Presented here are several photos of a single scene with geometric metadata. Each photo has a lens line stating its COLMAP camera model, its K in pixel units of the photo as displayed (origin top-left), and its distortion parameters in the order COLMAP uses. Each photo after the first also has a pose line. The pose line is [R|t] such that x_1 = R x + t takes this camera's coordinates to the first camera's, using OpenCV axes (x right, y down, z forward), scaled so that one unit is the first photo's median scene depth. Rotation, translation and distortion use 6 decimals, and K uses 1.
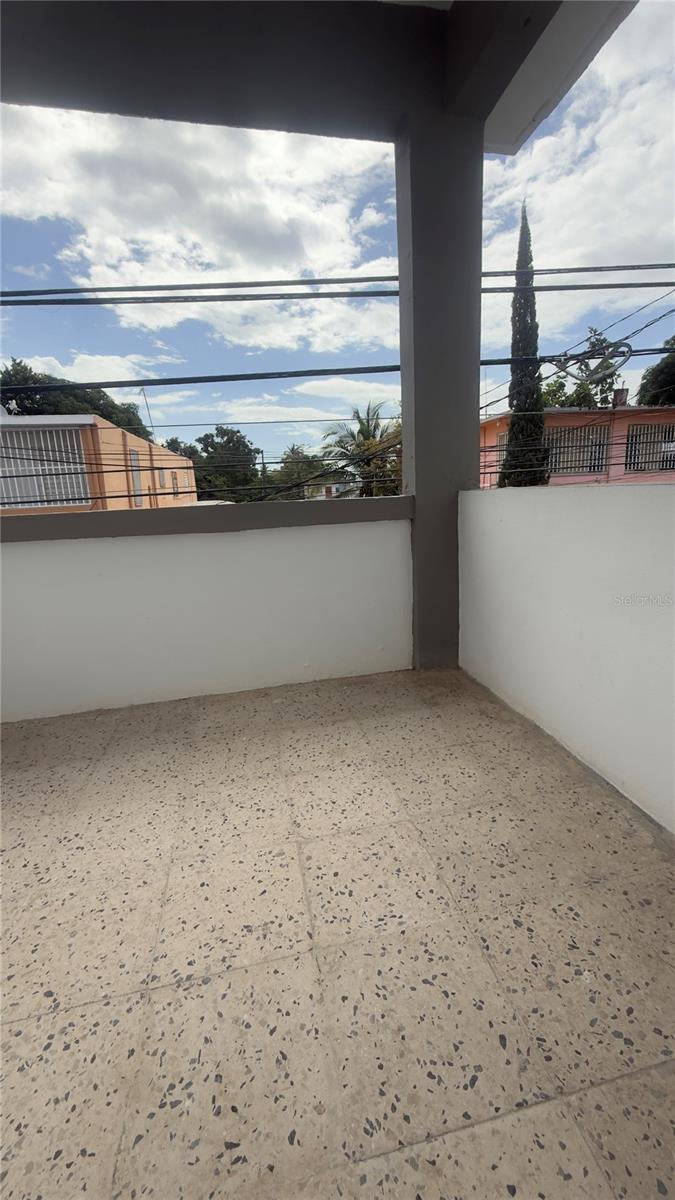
lens RADIAL K [[479.0, 0, 339.3], [0, 479.0, 593.7], [0, 0, 1]] dist [-0.000181, 0.000746]
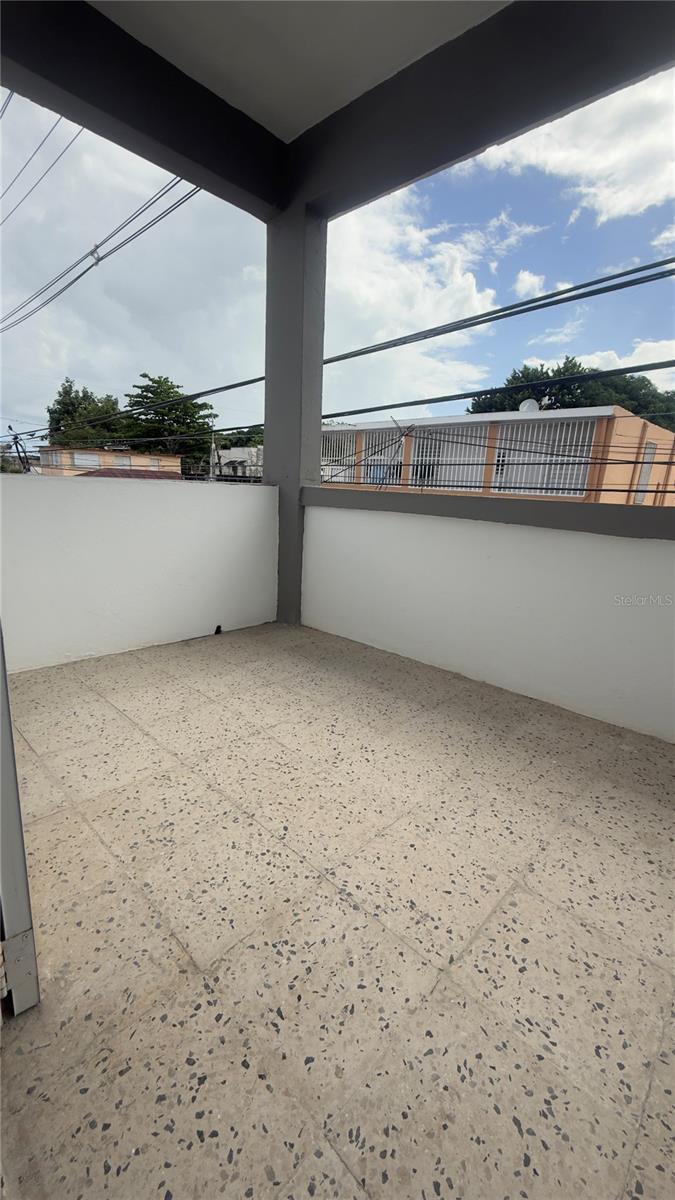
lens RADIAL K [[479.0, 0, 339.3], [0, 479.0, 593.7], [0, 0, 1]] dist [-0.000181, 0.000746]
pose [[0.565396, 0.256005, -0.784085, 0.379973], [-0.244819, 0.959861, 0.136859, -0.049384], [0.787649, 0.114580, 0.605376, 0.186610]]
